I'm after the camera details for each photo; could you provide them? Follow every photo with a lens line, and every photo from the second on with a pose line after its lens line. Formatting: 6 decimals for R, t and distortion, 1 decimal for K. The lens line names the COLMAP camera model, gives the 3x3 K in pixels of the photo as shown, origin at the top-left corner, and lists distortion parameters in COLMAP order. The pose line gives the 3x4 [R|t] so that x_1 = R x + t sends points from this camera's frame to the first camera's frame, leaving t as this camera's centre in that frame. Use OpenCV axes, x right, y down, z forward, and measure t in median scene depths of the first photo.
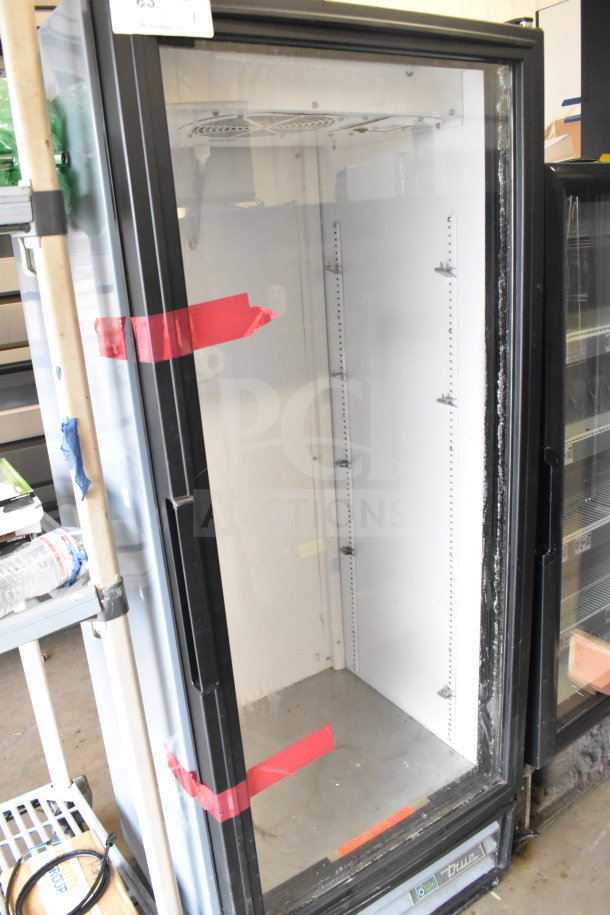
lens RADIAL K [[716.4, 0, 301.8], [0, 716.4, 456.6], [0, 0, 1]] dist [-0.102469, 0.010918]
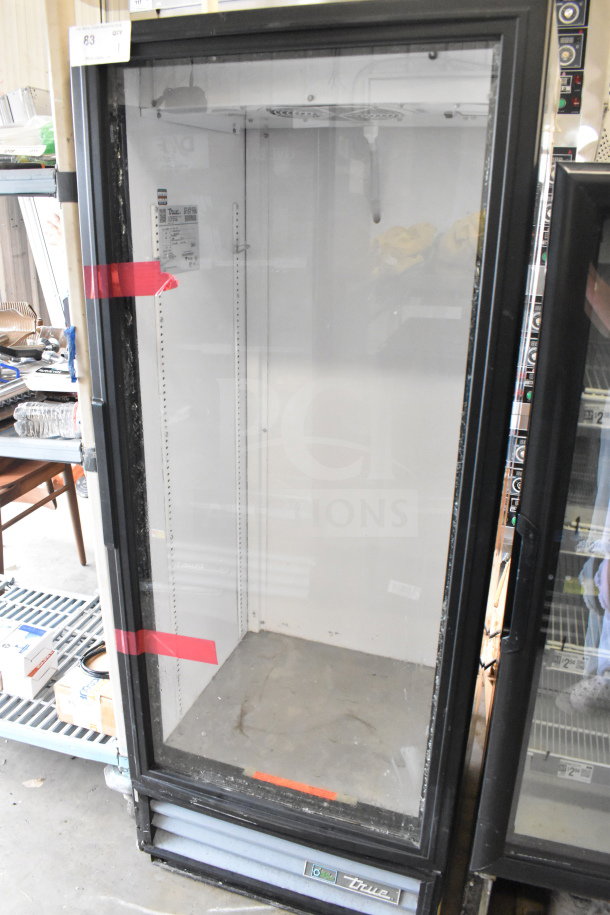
lens RADIAL K [[716.4, 0, 303.1], [0, 716.4, 453.5], [0, 0, 1]] dist [-0.102469, 0.010918]
pose [[0.598523, 0.351694, -0.719779, 0.939494], [-0.300807, 0.931400, 0.204963, -0.210568], [0.742486, 0.093839, 0.663256, 0.333238]]
